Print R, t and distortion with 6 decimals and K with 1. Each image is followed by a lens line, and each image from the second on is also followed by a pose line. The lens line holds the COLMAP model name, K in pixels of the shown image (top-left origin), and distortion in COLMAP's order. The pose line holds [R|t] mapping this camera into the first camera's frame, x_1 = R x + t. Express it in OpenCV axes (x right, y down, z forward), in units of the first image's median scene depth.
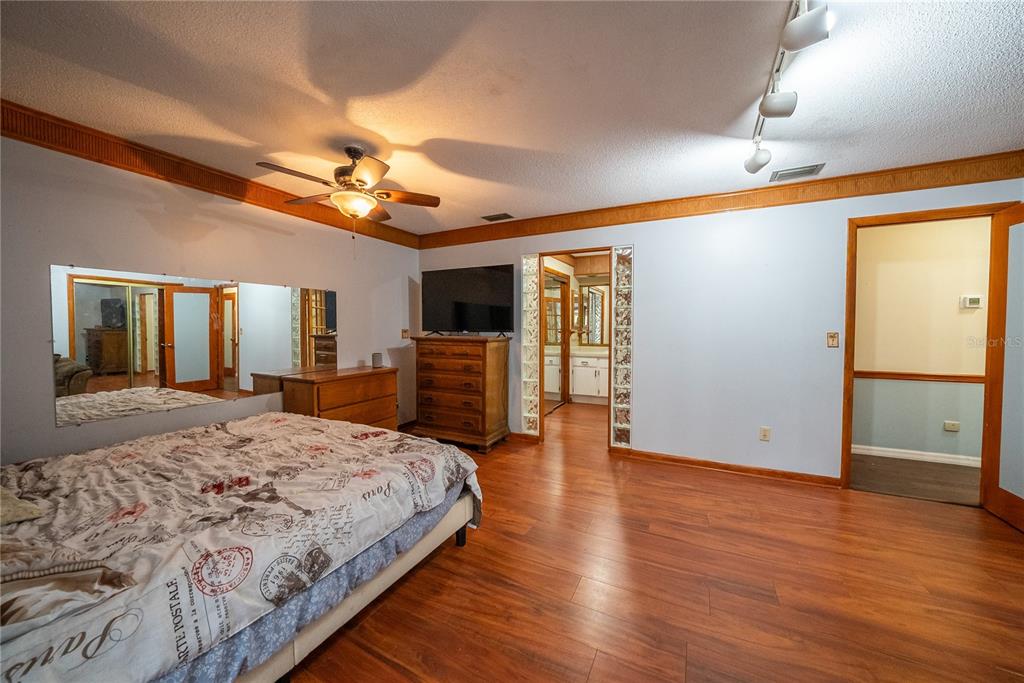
lens RADIAL K [[359.0, 0, 515.3], [0, 359.0, 337.0], [0, 0, 1]] dist [-0.027146, 0.003369]
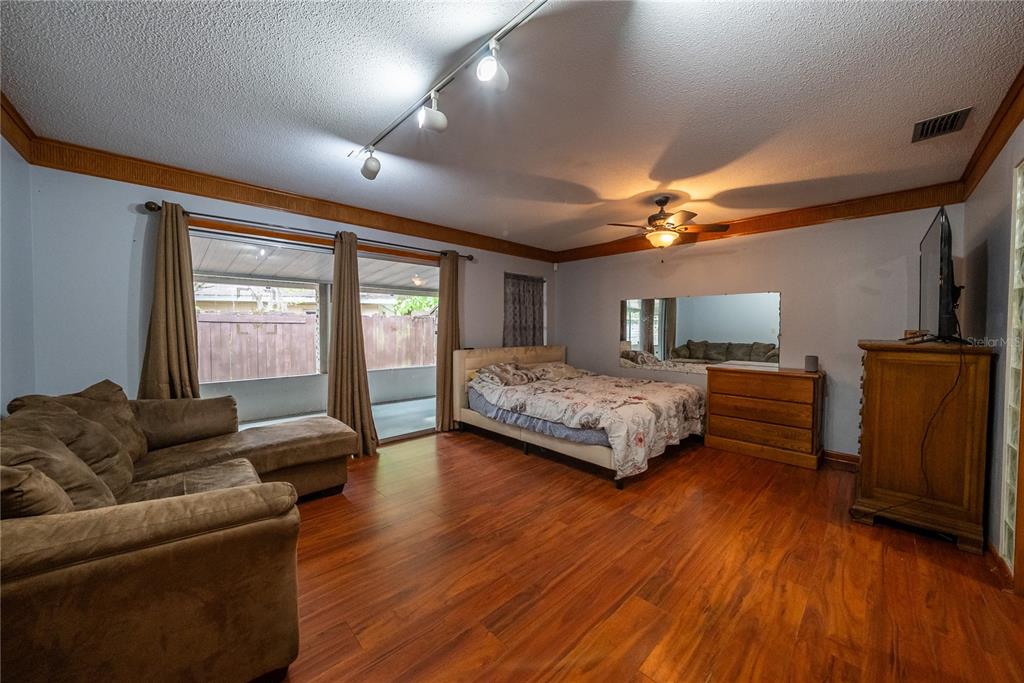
lens RADIAL K [[359.0, 0, 513.5], [0, 359.0, 336.2], [0, 0, 1]] dist [-0.027146, 0.003369]
pose [[-0.325703, 0.019963, -0.945261, 1.482228], [-0.033401, 0.998910, 0.032604, -0.016384], [0.944882, 0.042192, -0.324682, 1.257549]]
